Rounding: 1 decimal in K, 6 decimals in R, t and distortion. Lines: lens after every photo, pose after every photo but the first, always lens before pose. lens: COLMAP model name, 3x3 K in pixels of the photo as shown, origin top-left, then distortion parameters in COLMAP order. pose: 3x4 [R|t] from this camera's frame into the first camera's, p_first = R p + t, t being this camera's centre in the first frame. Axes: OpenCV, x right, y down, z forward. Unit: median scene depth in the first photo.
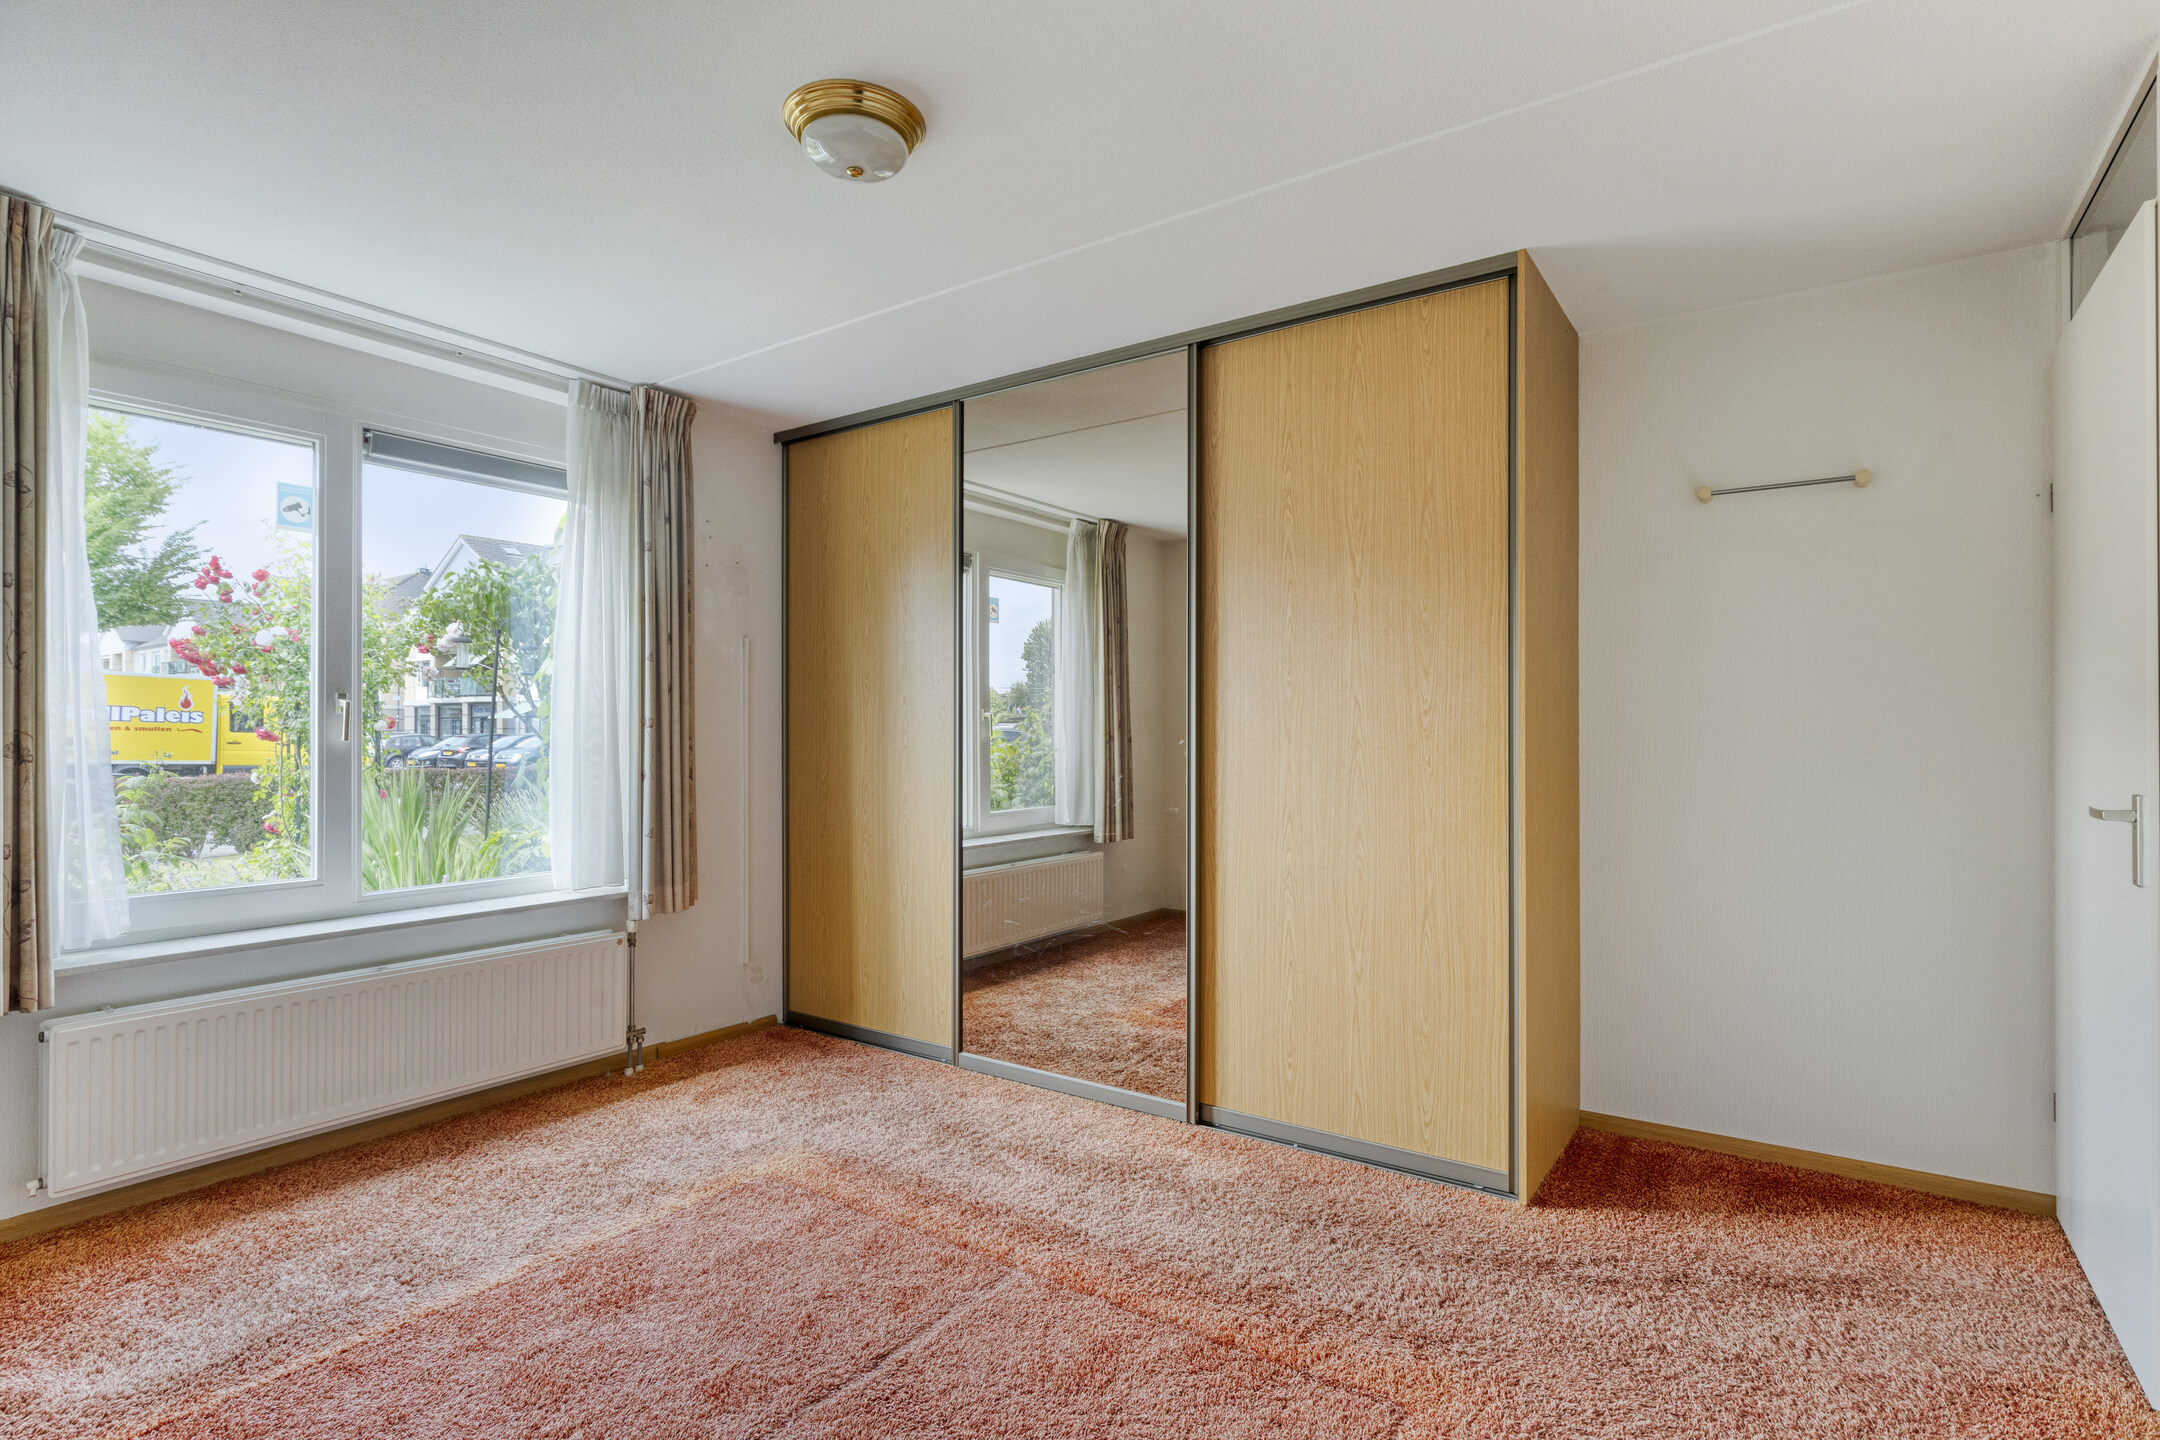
lens RADIAL K [[1064.2, 0, 1099.8], [0, 1064.2, 724.0], [0, 0, 1]] dist [-0.004242, 0.001913]
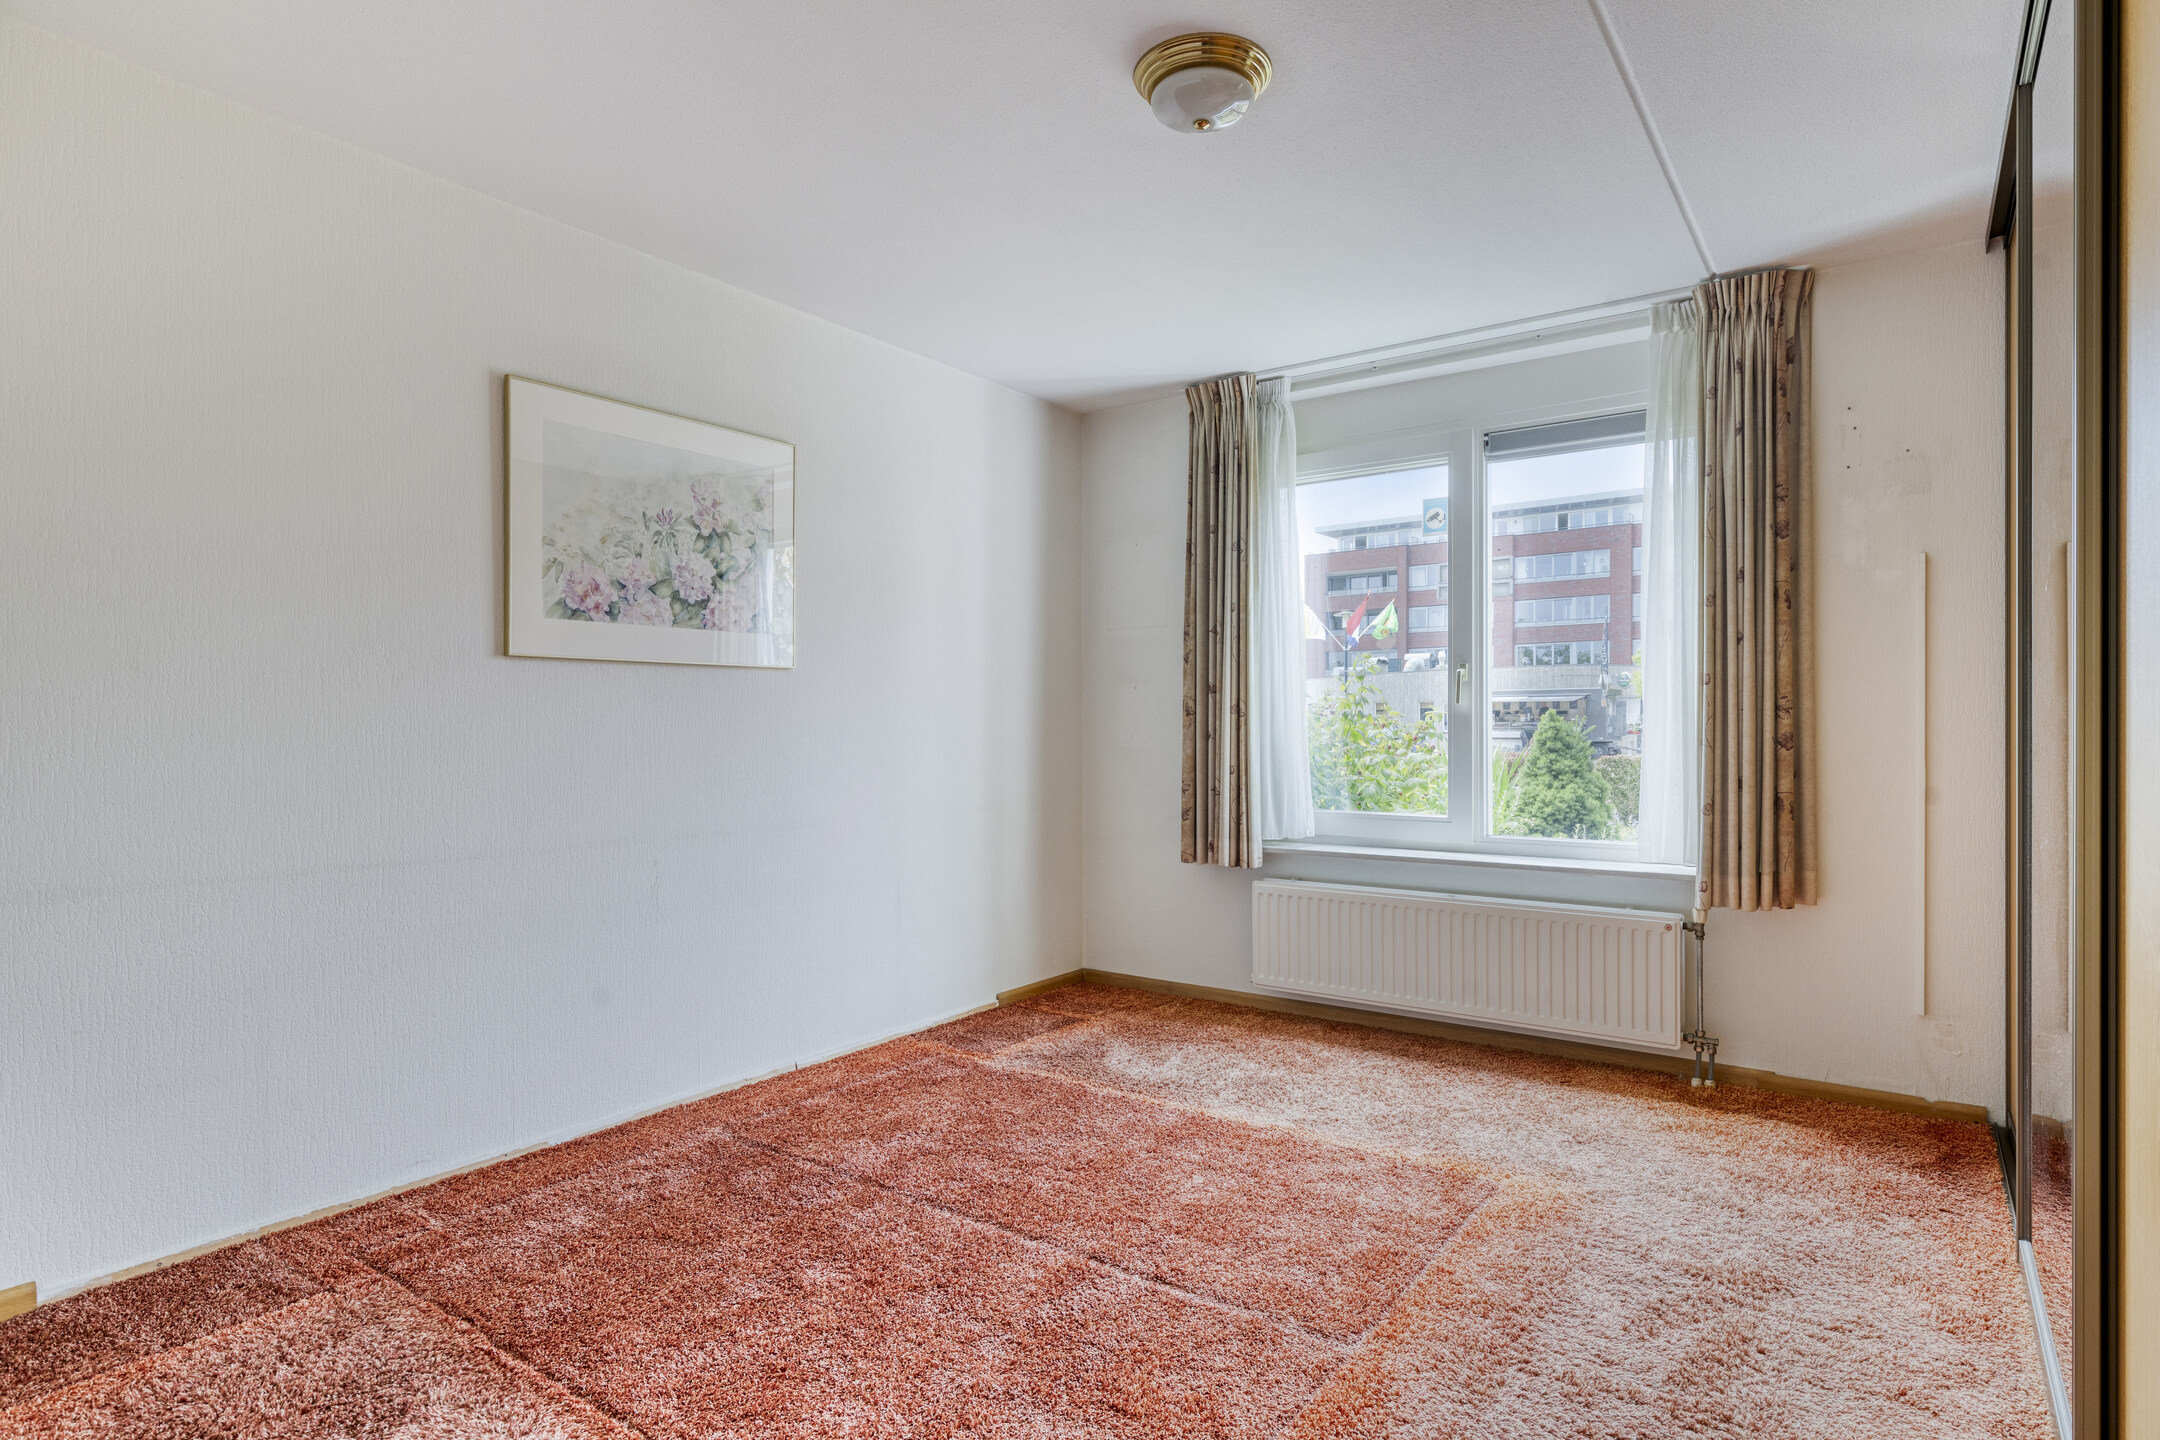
lens RADIAL K [[1145.1, 0, 1097.3], [0, 1145.1, 730.1], [0, 0, 1]] dist [0.005126, 0.000141]
pose [[-0.026170, 0.005921, -0.999640, 0.579979], [0.011330, 0.999920, 0.005626, 0.033005], [0.999593, -0.011179, -0.026235, 0.619233]]
